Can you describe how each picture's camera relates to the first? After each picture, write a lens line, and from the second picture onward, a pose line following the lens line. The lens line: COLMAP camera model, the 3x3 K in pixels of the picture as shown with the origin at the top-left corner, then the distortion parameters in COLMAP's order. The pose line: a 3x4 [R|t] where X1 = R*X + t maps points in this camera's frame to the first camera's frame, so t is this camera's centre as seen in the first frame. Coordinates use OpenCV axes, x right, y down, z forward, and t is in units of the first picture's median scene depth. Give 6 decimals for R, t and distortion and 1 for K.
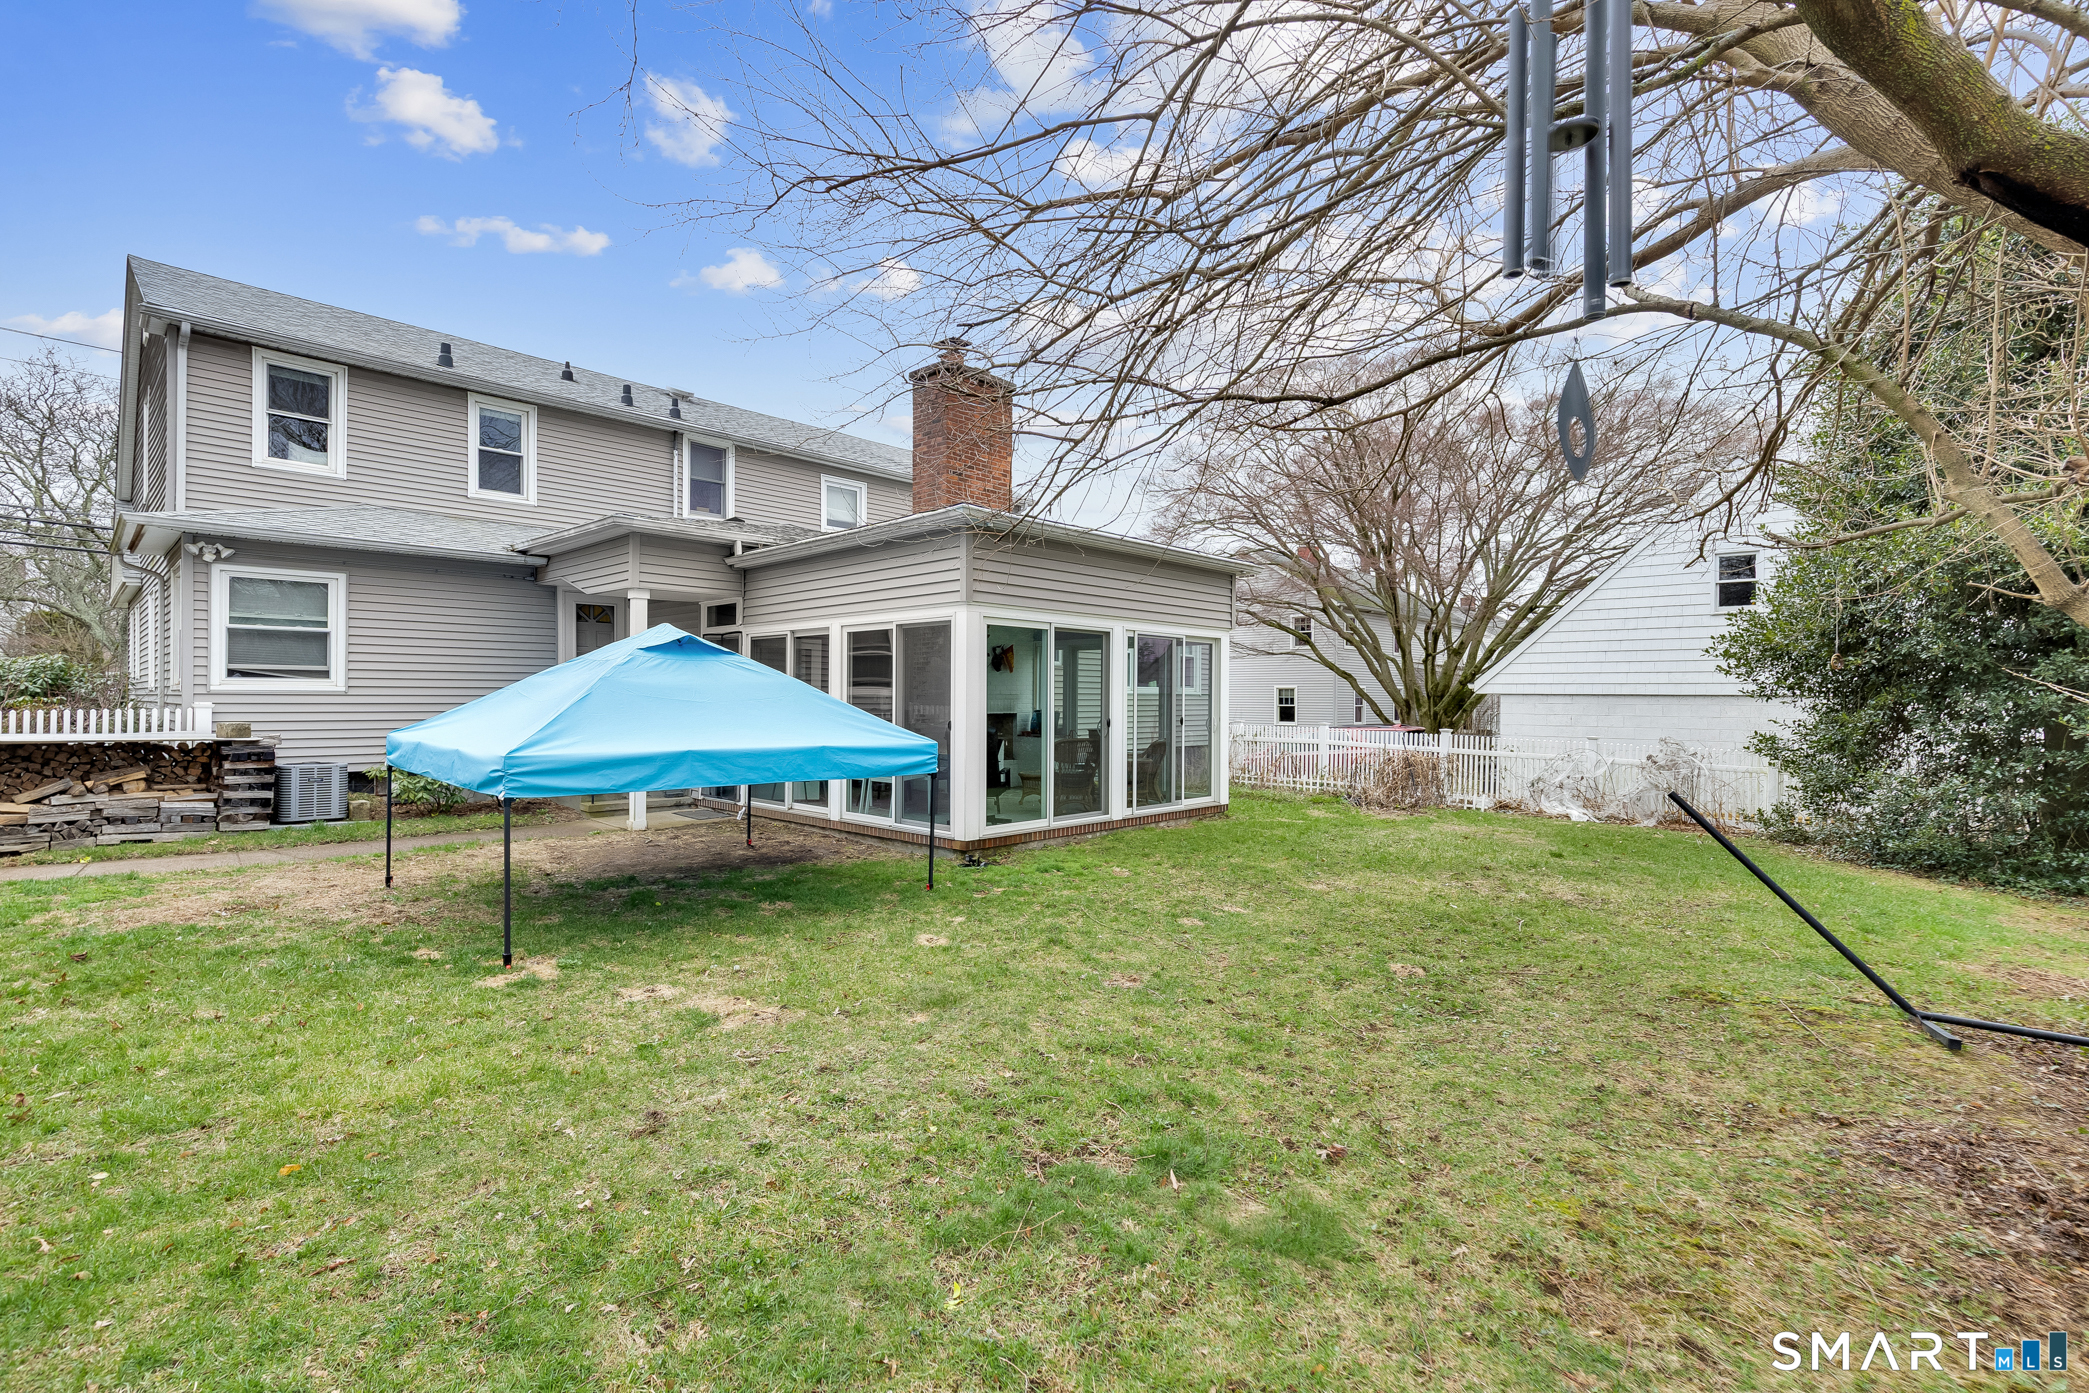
lens RADIAL K [[915.1, 0, 1044.5], [0, 915.1, 696.5], [0, 0, 1]] dist [0.000786, 0.000146]
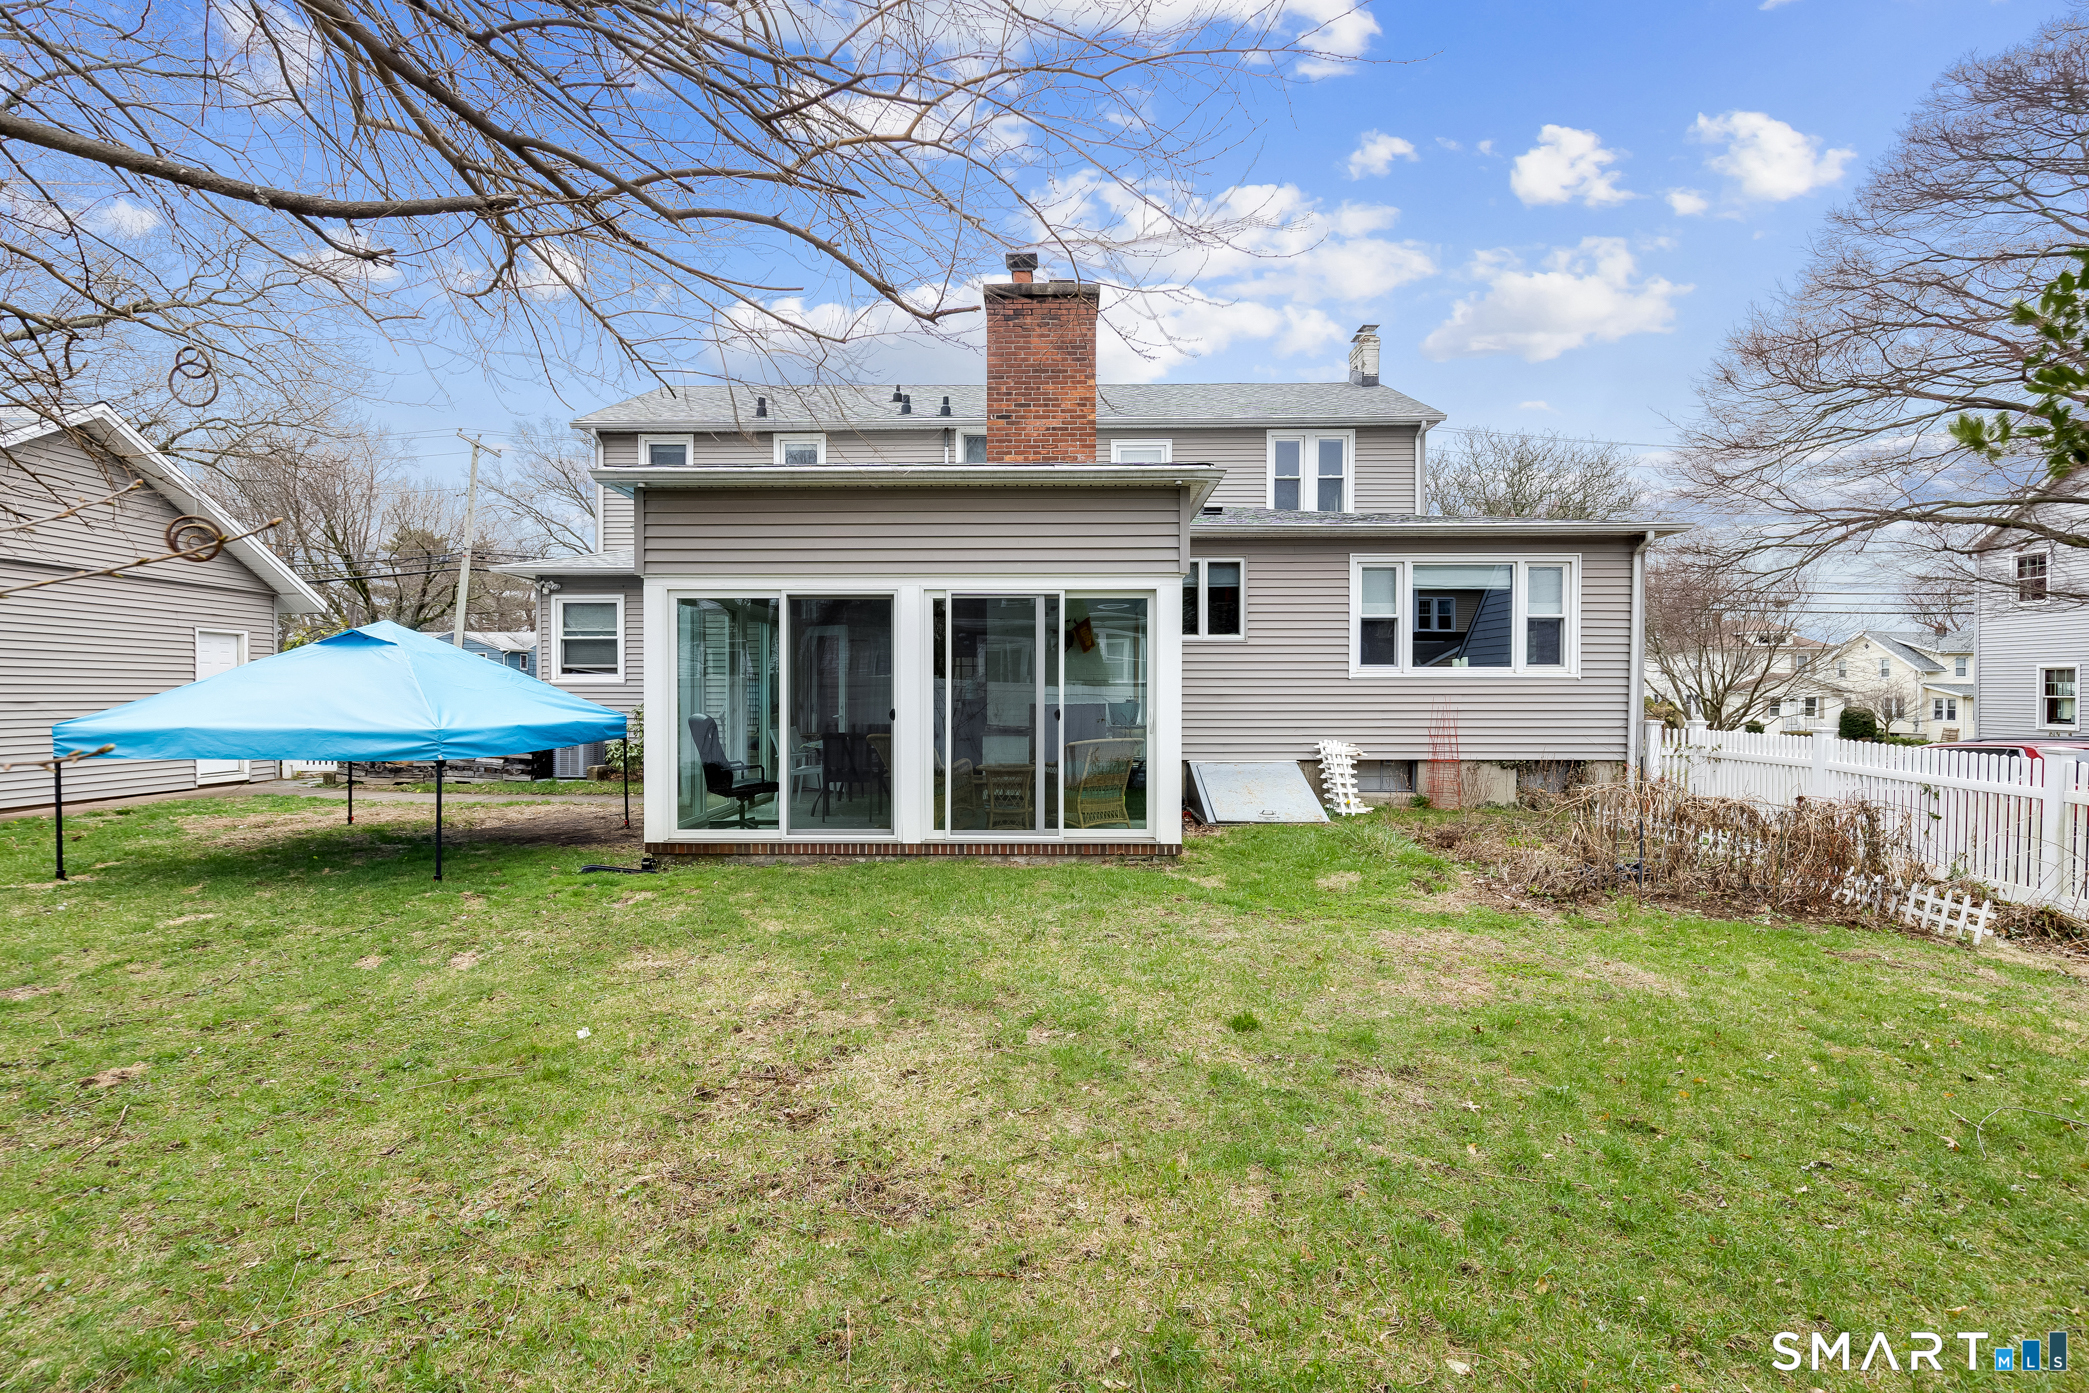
lens RADIAL K [[960.1, 0, 1044.5], [0, 960.1, 696.5], [0, 0, 1]] dist [0.000543, 0.000041]
pose [[0.682872, 0.000394, -0.730538, 0.709440], [0.005507, 0.999969, 0.005688, 0.009565], [0.730517, -0.007907, 0.682848, 0.524786]]
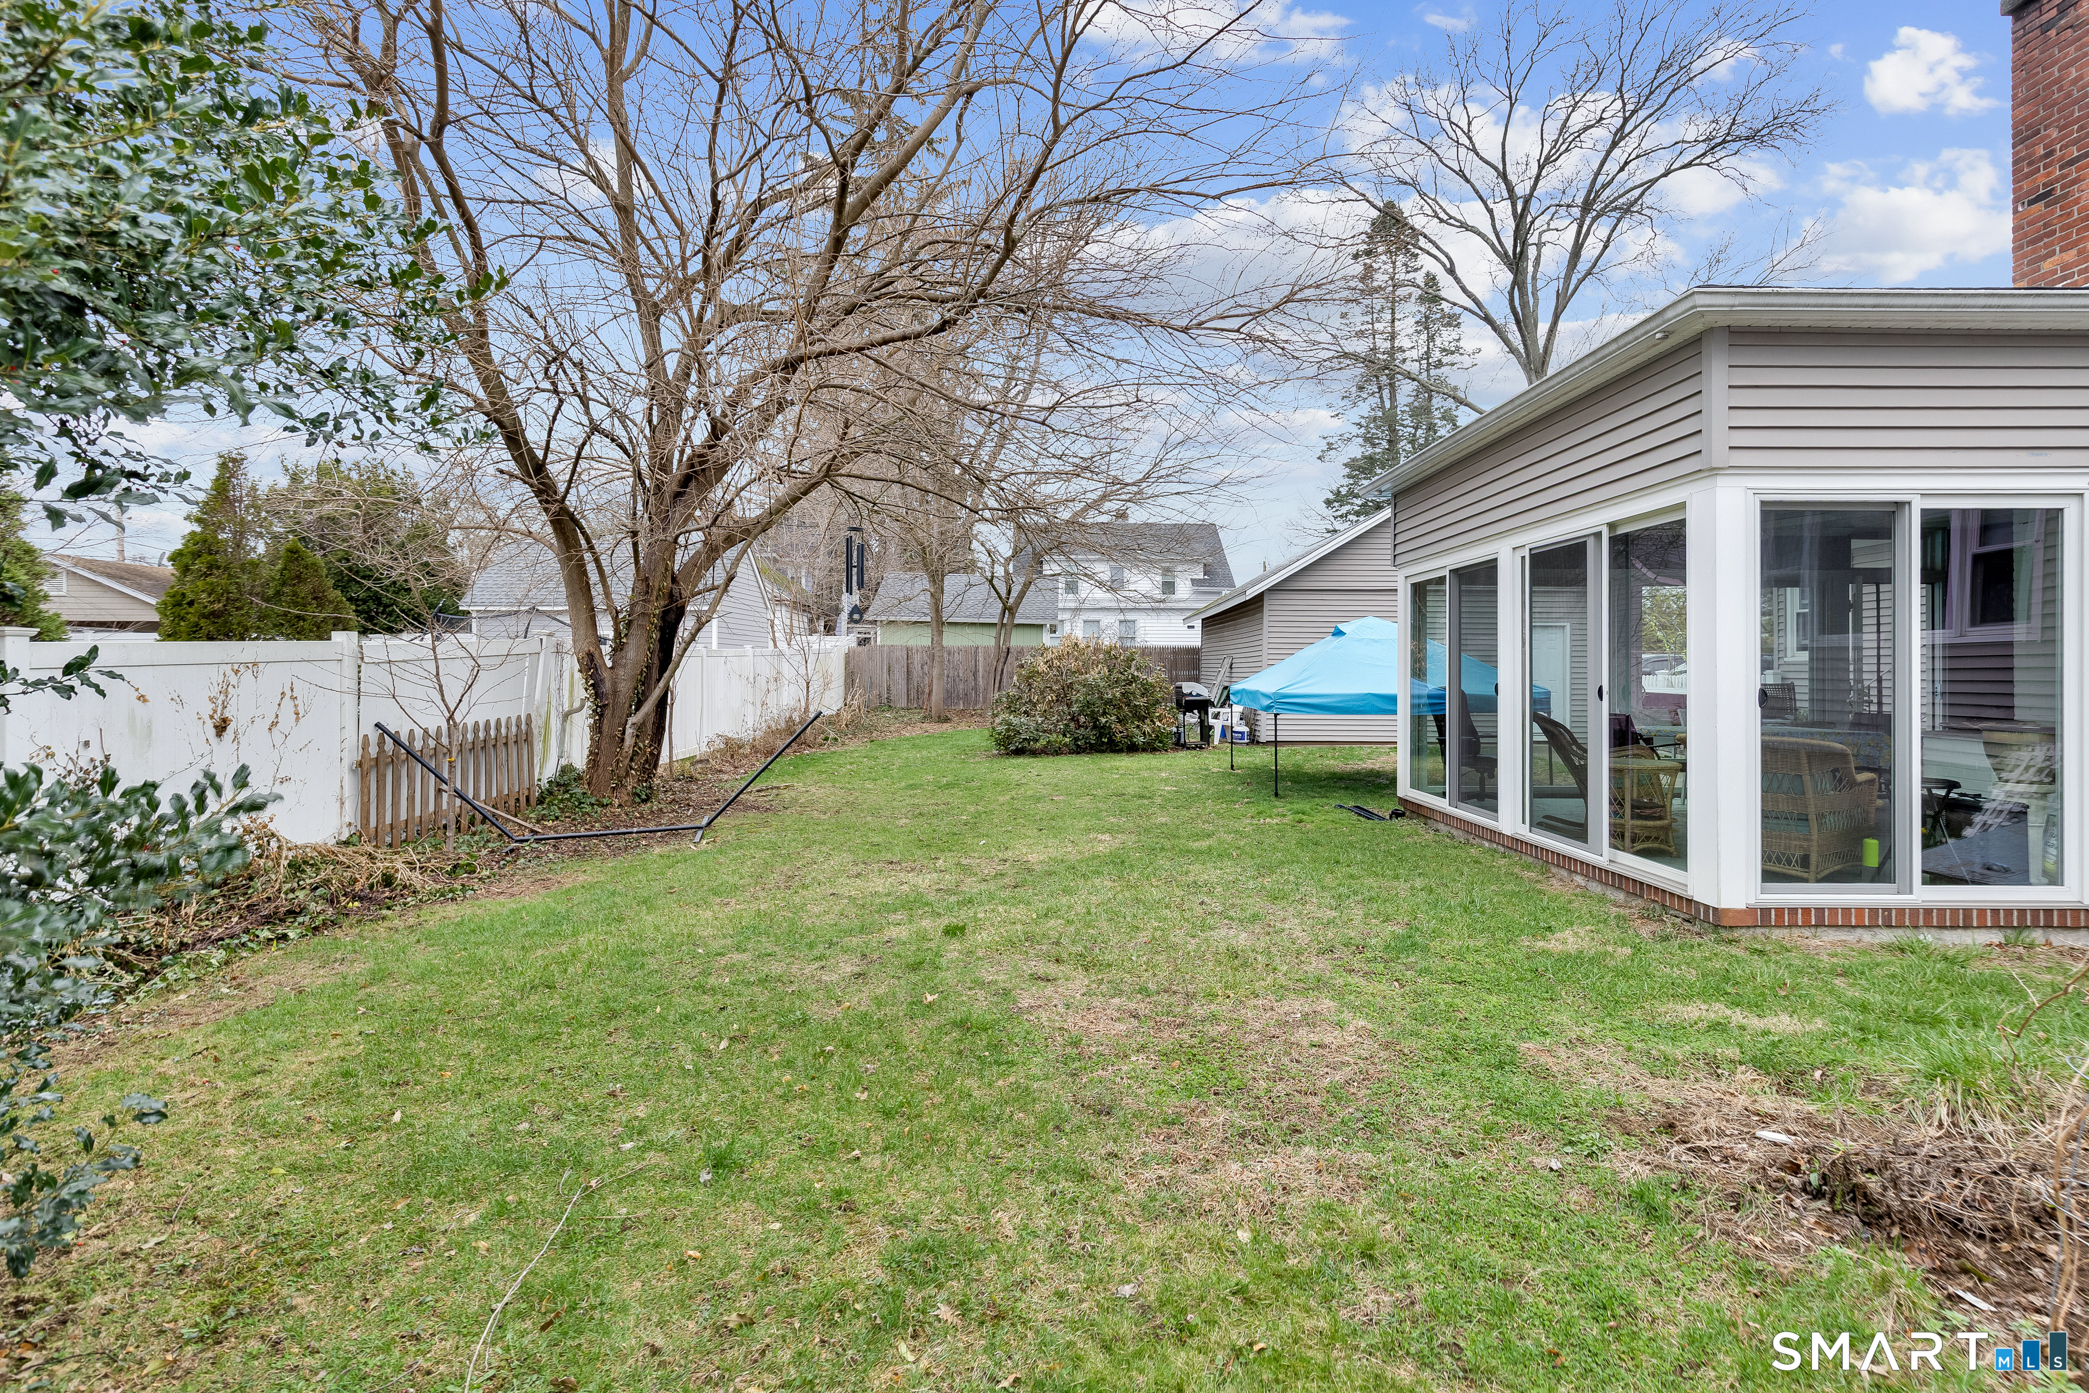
lens RADIAL K [[915.1, 0, 1044.5], [0, 915.1, 696.5], [0, 0, 1]] dist [0.000786, 0.000146]
pose [[-0.717249, 0.006193, -0.696789, 0.770974], [-0.008220, 0.999816, 0.017348, 0.023601], [0.696768, 0.018171, -0.717066, 1.211916]]
